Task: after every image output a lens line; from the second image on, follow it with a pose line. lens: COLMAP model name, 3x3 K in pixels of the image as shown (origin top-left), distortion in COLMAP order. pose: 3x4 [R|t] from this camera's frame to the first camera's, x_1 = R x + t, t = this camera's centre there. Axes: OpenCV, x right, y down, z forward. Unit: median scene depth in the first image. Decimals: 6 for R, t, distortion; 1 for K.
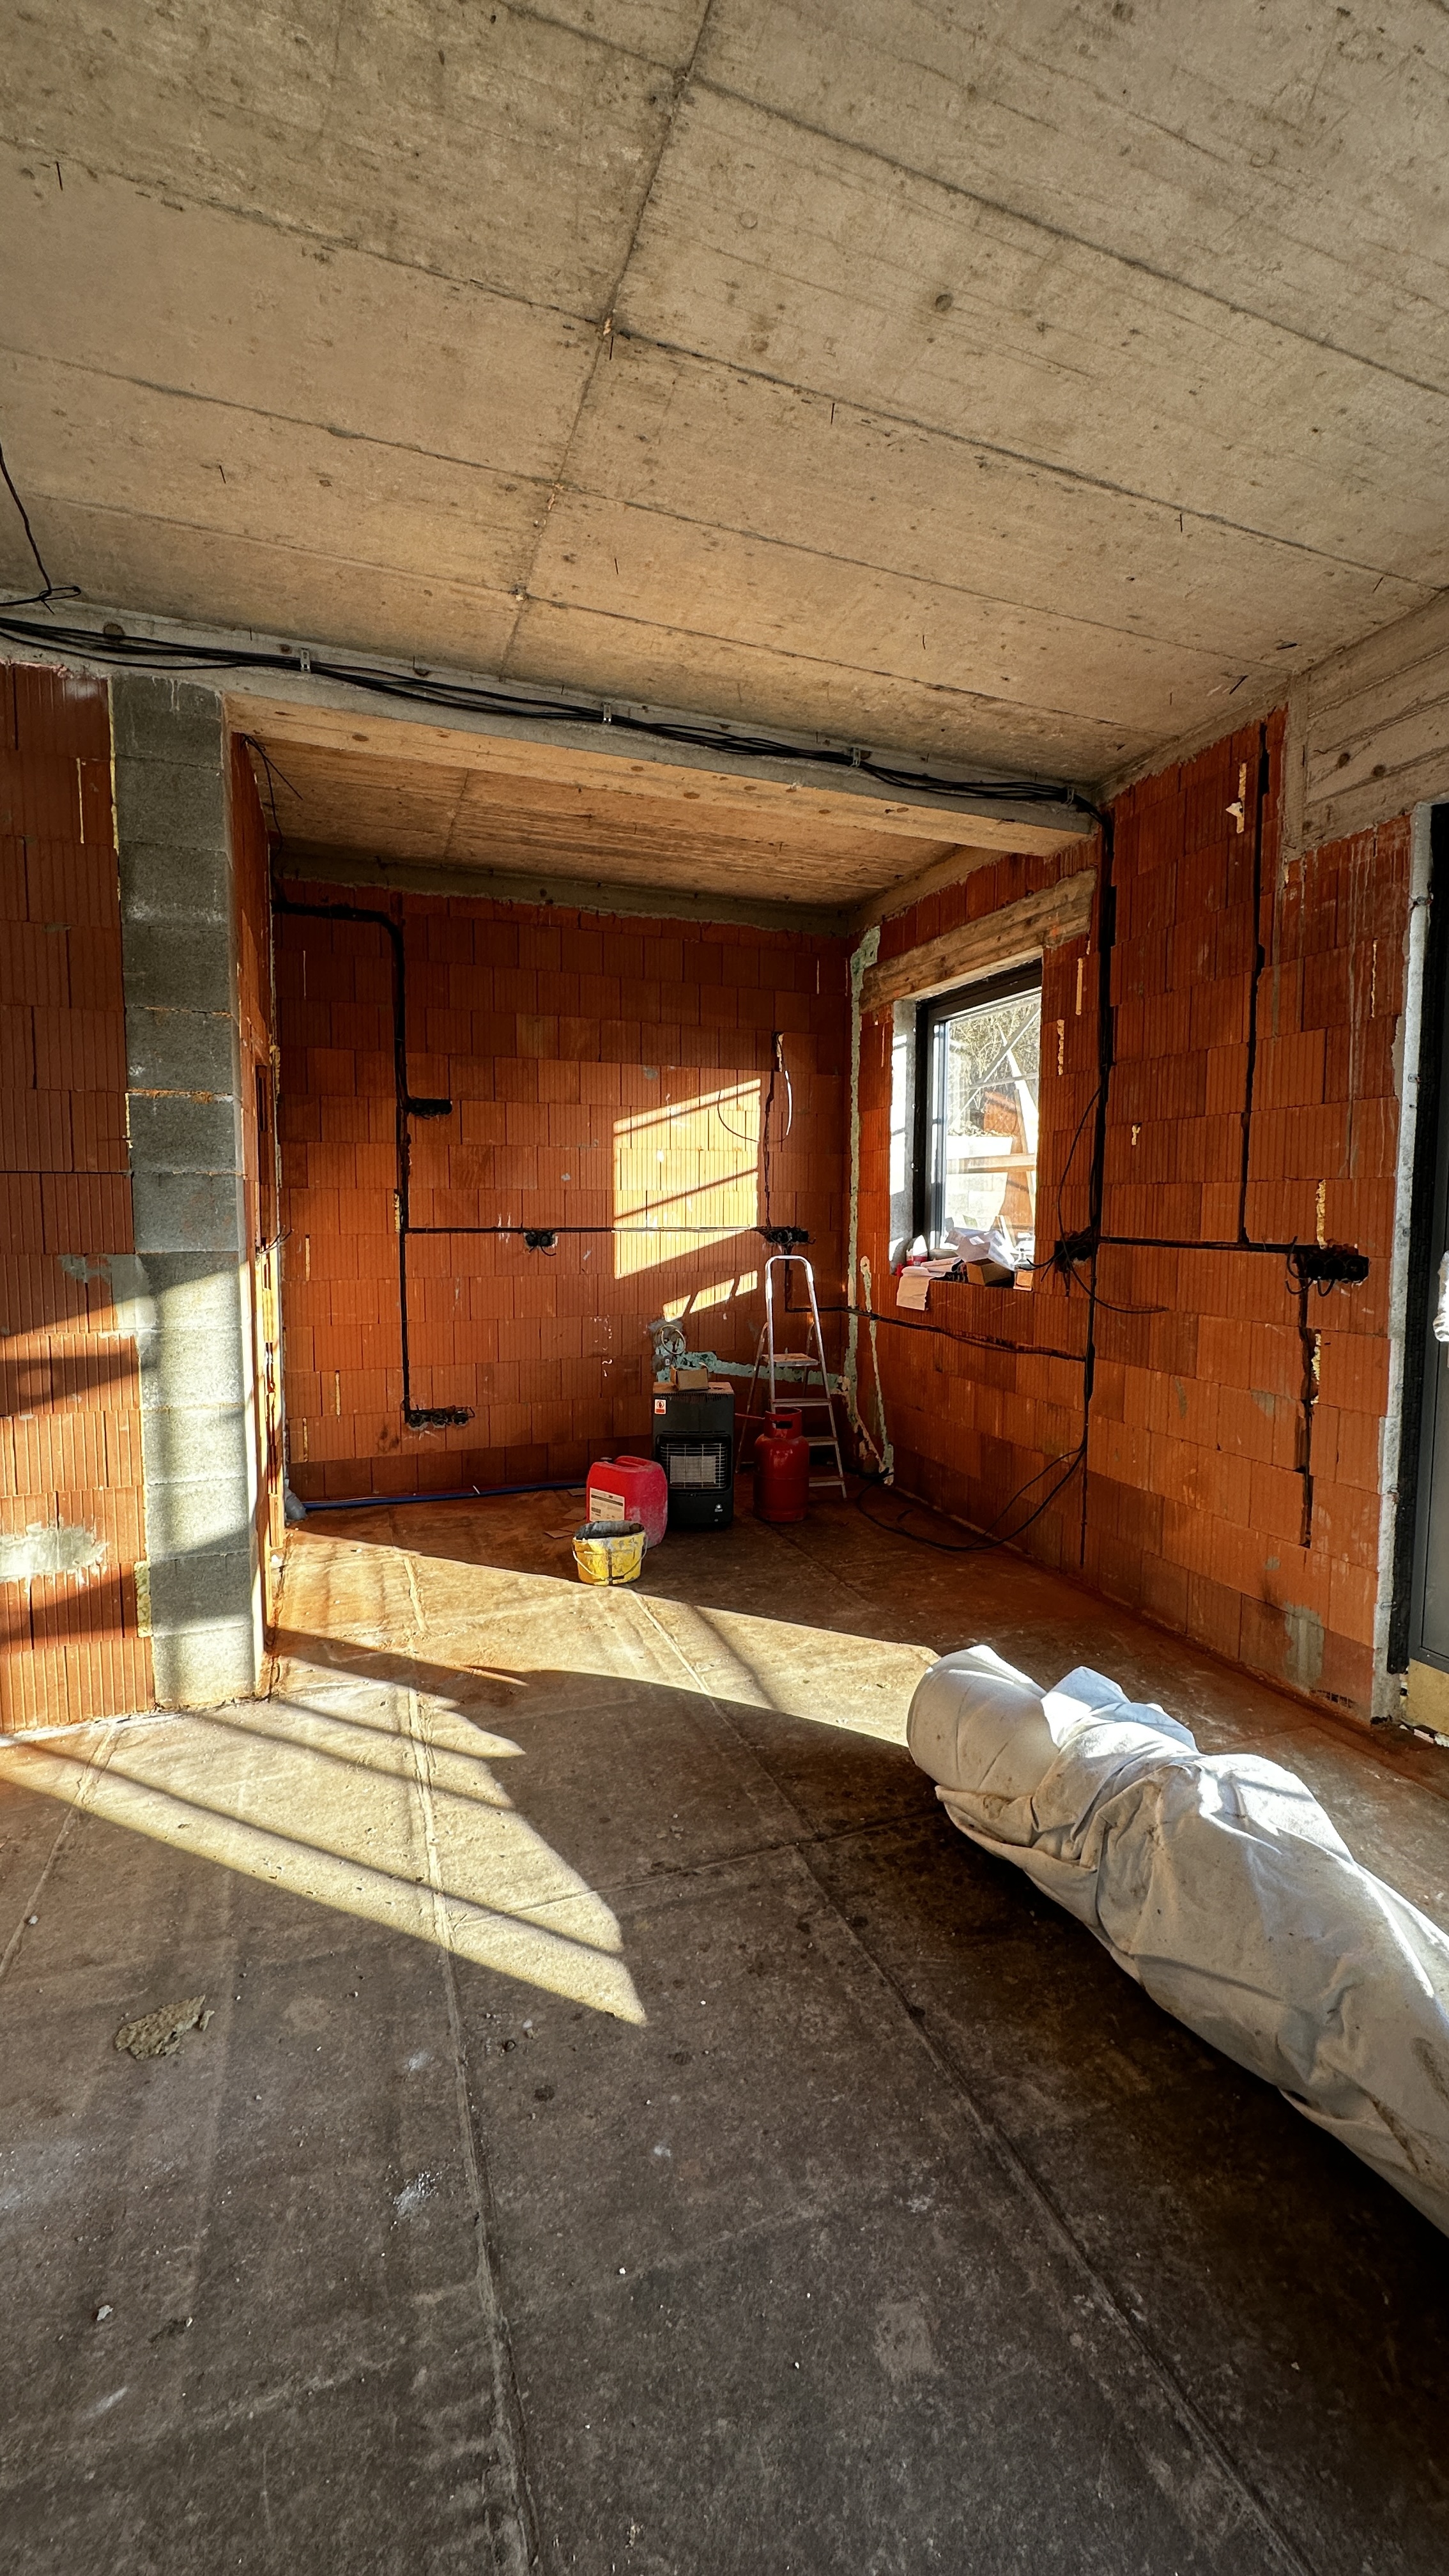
lens RADIAL K [[1028.3, 0, 734.1], [0, 1028.3, 1282.5], [0, 0, 1]] dist [-0.005774, 0.000590]
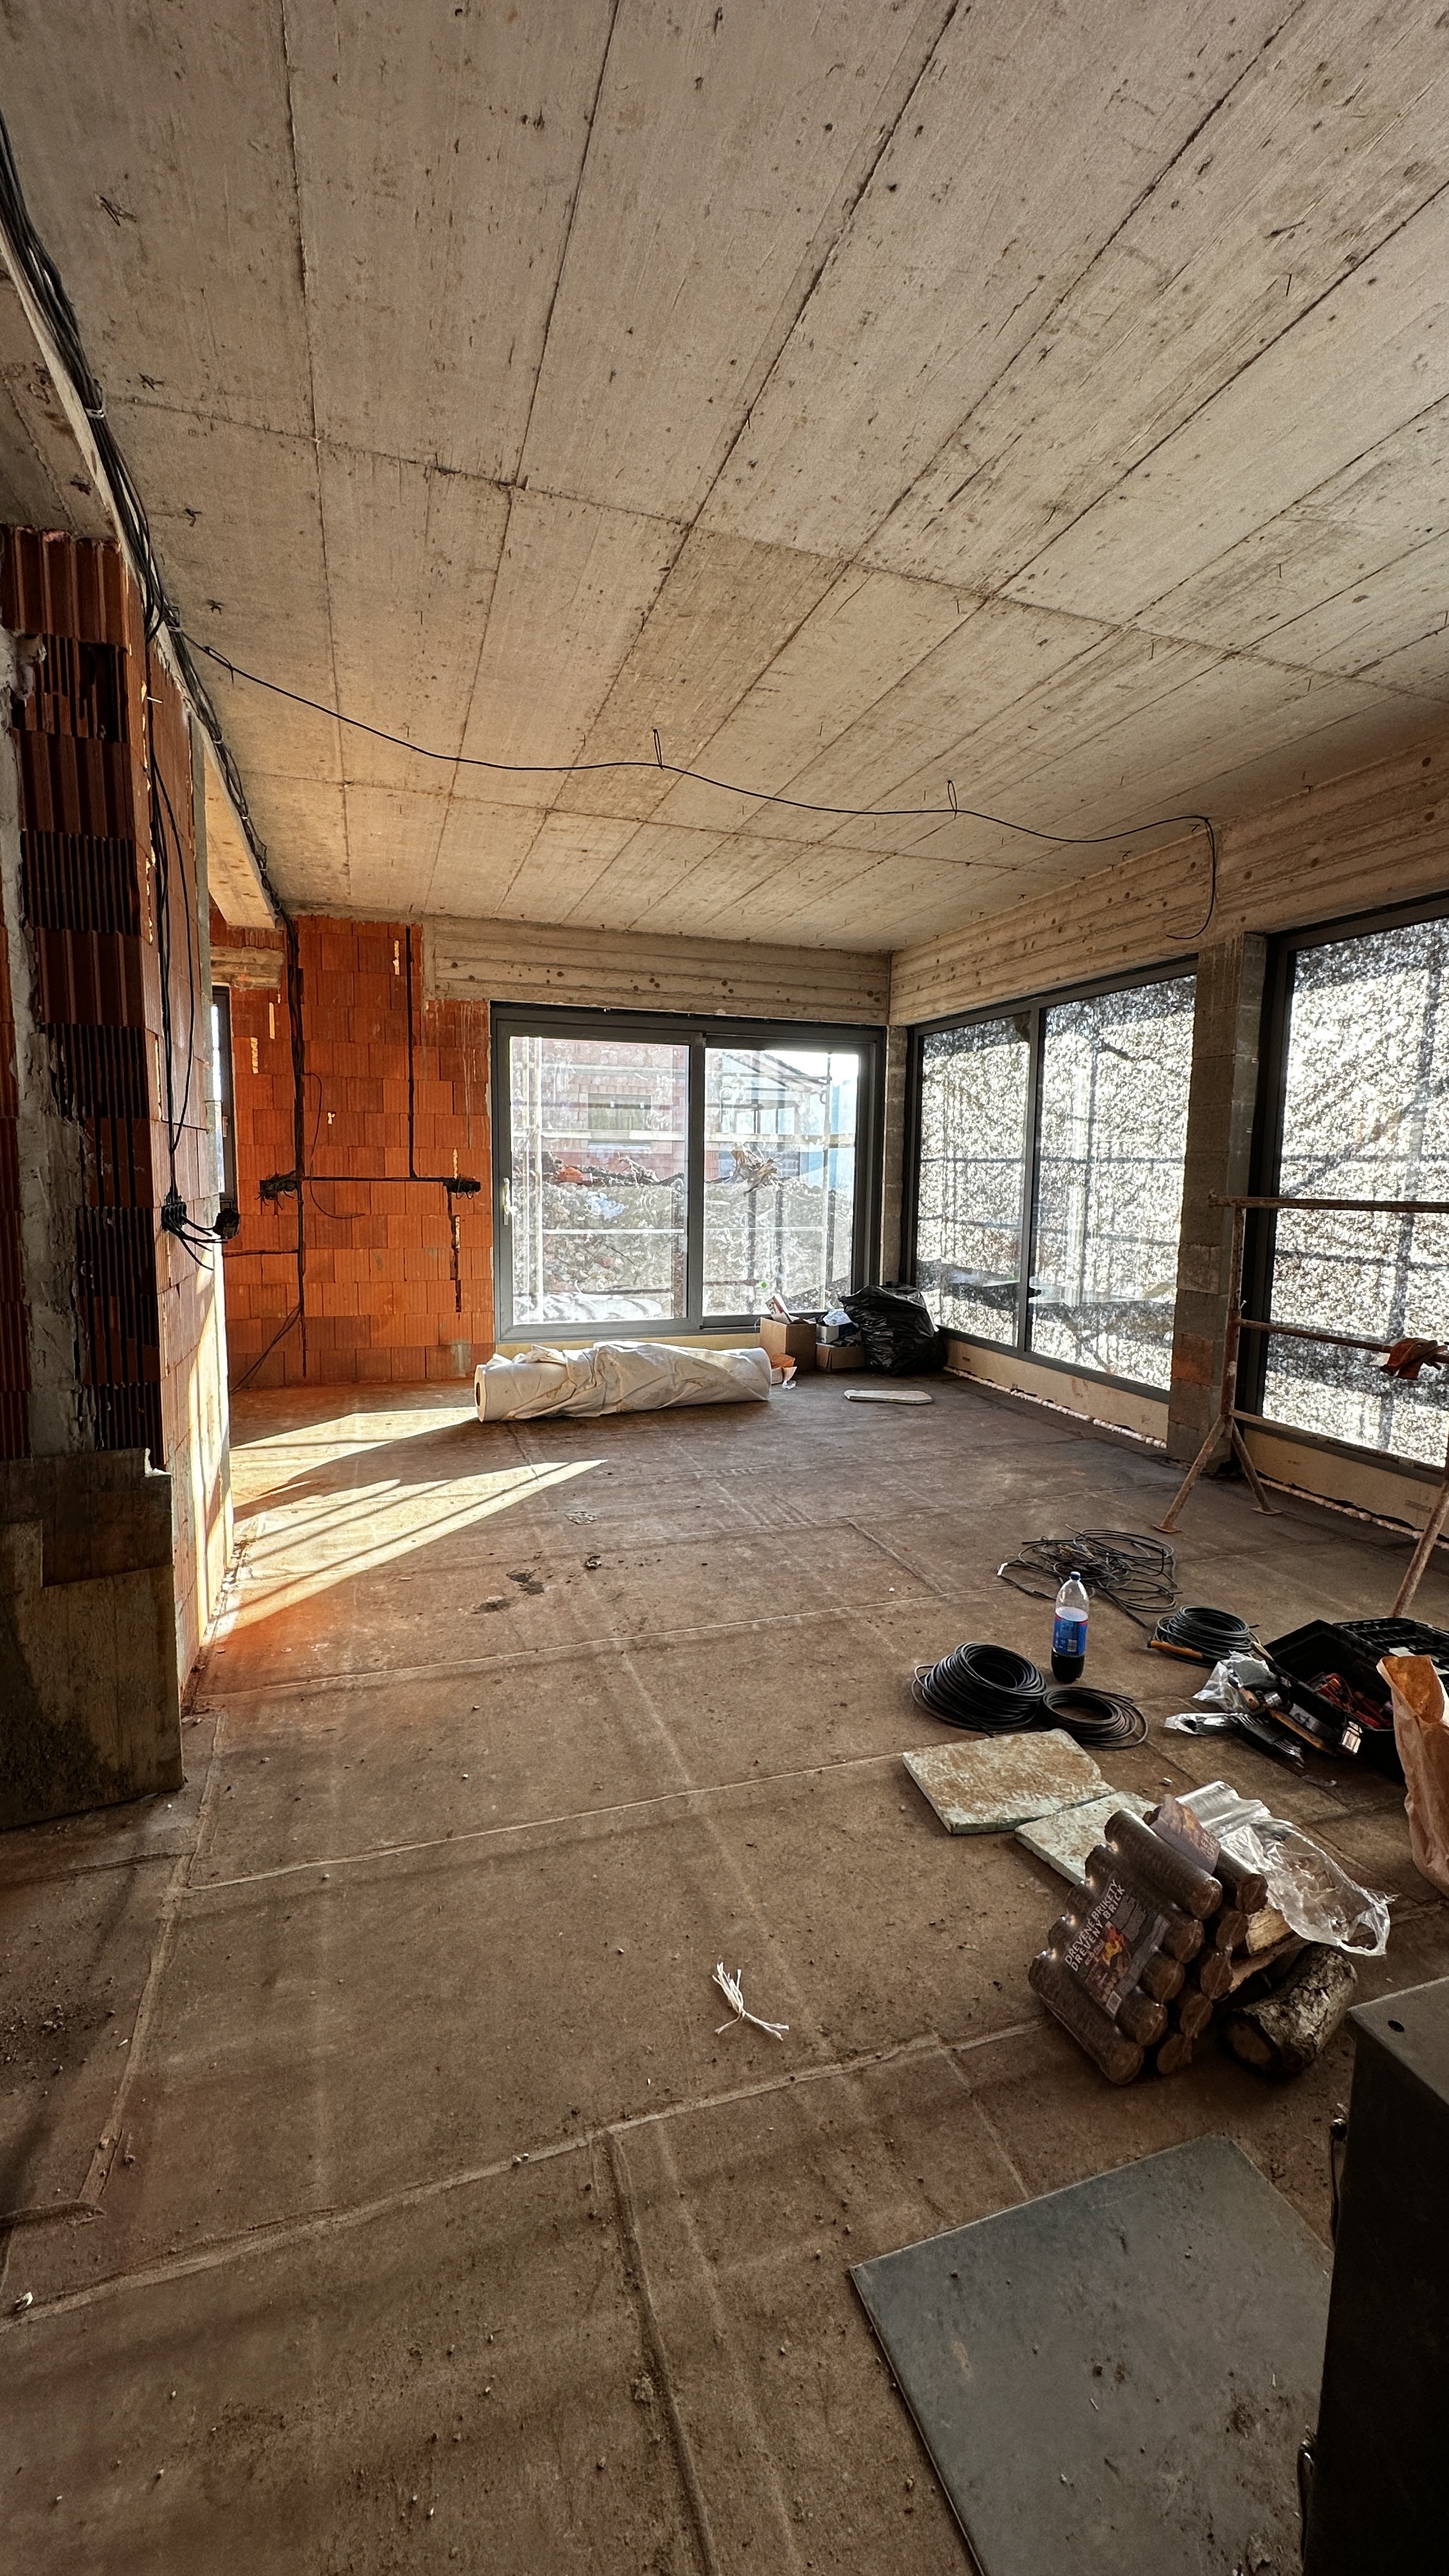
lens RADIAL K [[1028.3, 0, 727.8], [0, 1028.3, 1287.6], [0, 0, 1]] dist [-0.005774, 0.000590]
pose [[0.024906, -0.121111, 0.992327, -1.639534], [0.060024, 0.991025, 0.119445, -0.029677], [-0.997886, 0.056589, 0.031952, 0.329856]]
